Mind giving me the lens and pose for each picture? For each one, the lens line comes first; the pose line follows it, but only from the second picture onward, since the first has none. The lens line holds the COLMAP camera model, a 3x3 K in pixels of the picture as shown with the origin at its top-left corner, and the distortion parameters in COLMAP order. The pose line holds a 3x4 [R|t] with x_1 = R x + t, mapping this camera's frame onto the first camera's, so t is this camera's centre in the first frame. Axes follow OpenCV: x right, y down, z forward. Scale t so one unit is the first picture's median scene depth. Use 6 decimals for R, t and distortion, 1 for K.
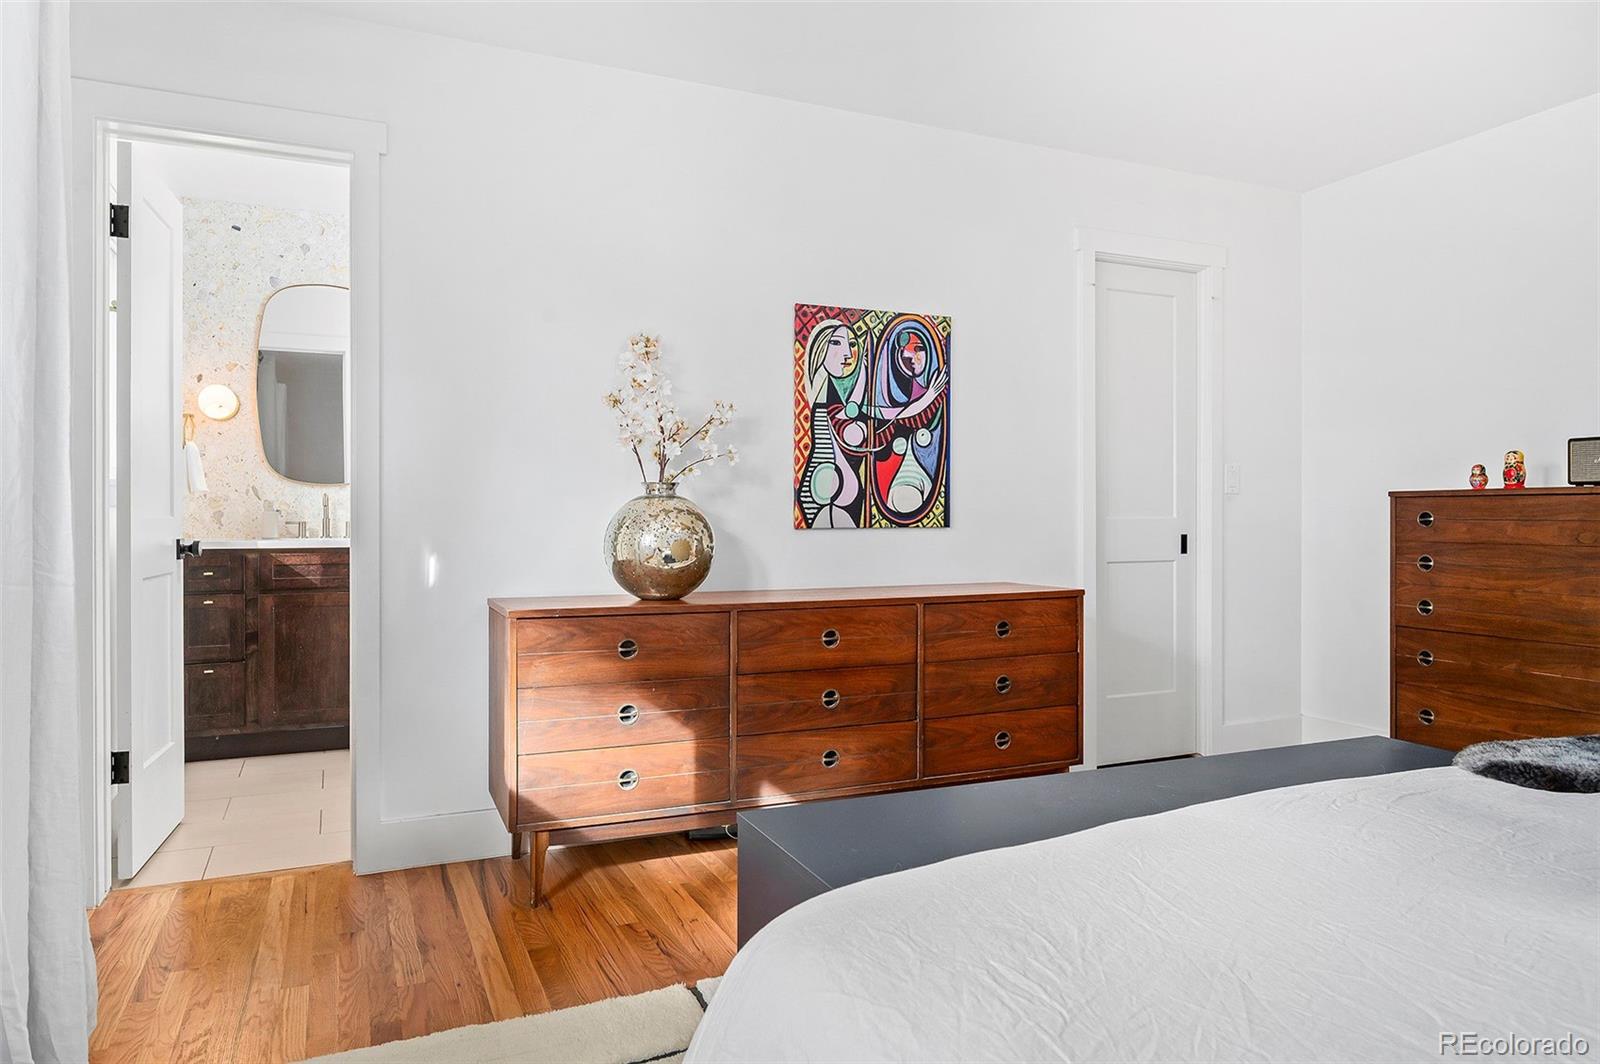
lens RADIAL K [[1022.5, 0, 799.9], [0, 1022.5, 527.4], [0, 0, 1]] dist [-0.000747, -0.000272]
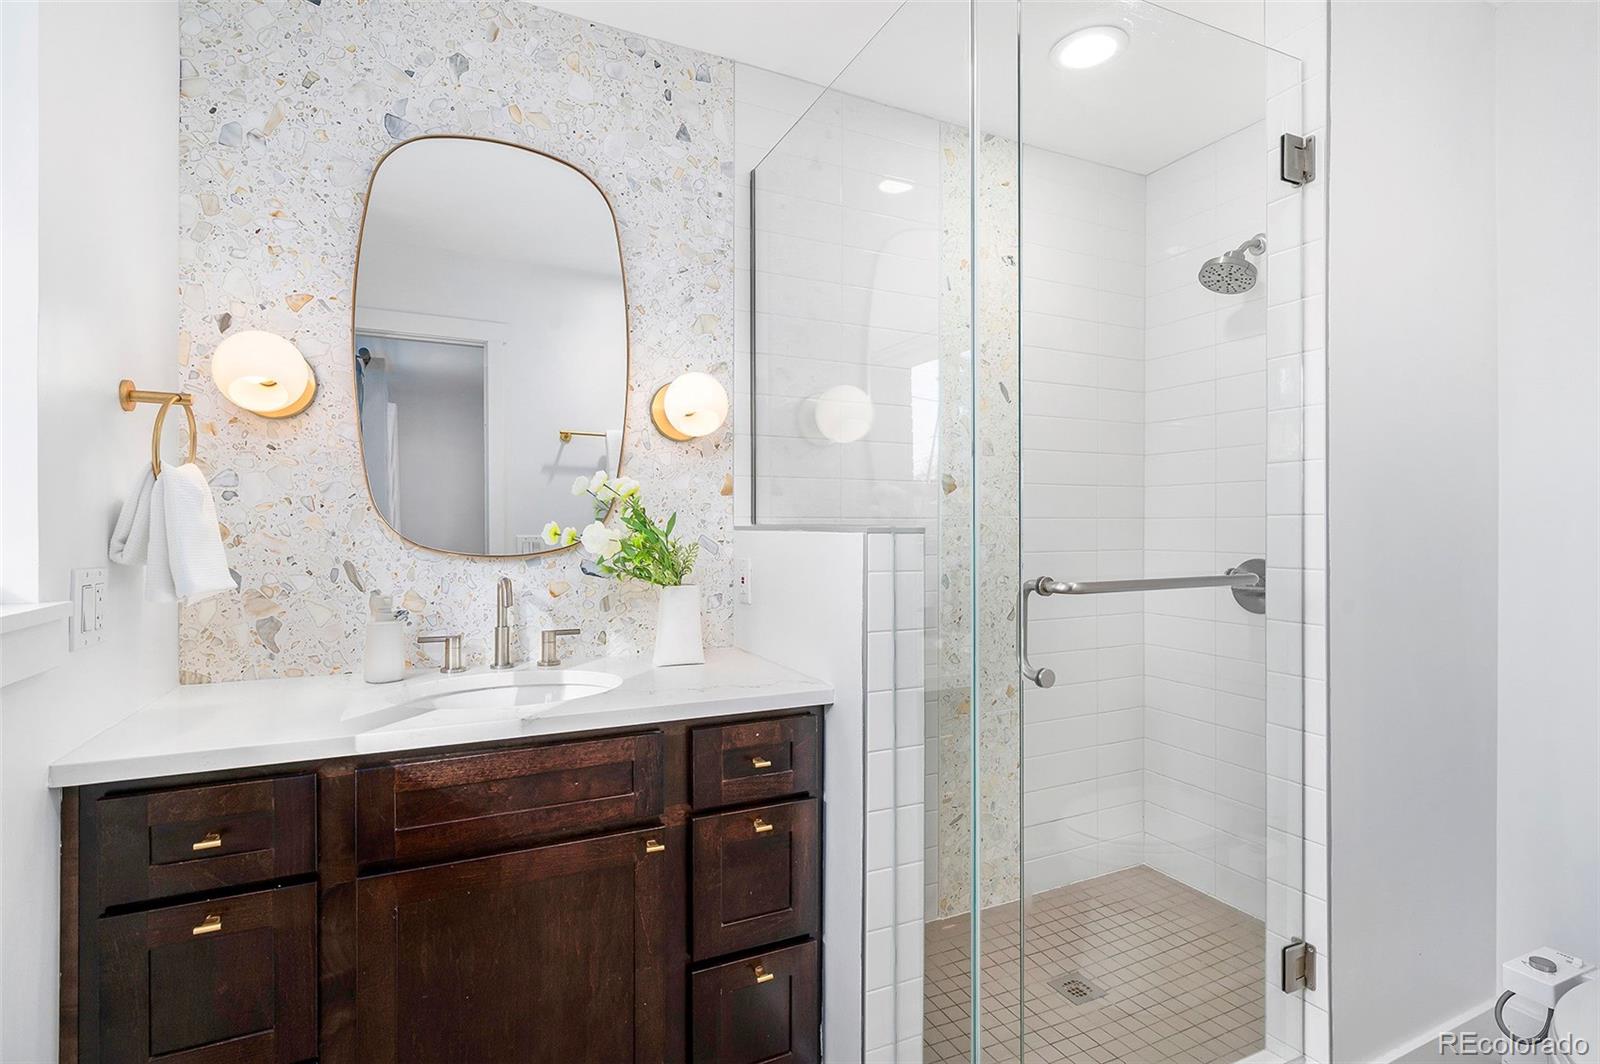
lens RADIAL K [[772.9, 0, 799.4], [0, 772.9, 533.3], [0, 0, 1]] dist [-0.000083, -0.000038]
pose [[0.999651, -0.002901, 0.026241, -0.346018], [0.003151, 0.999950, -0.009491, -0.050415], [-0.026212, 0.009570, 0.999611, 0.657315]]
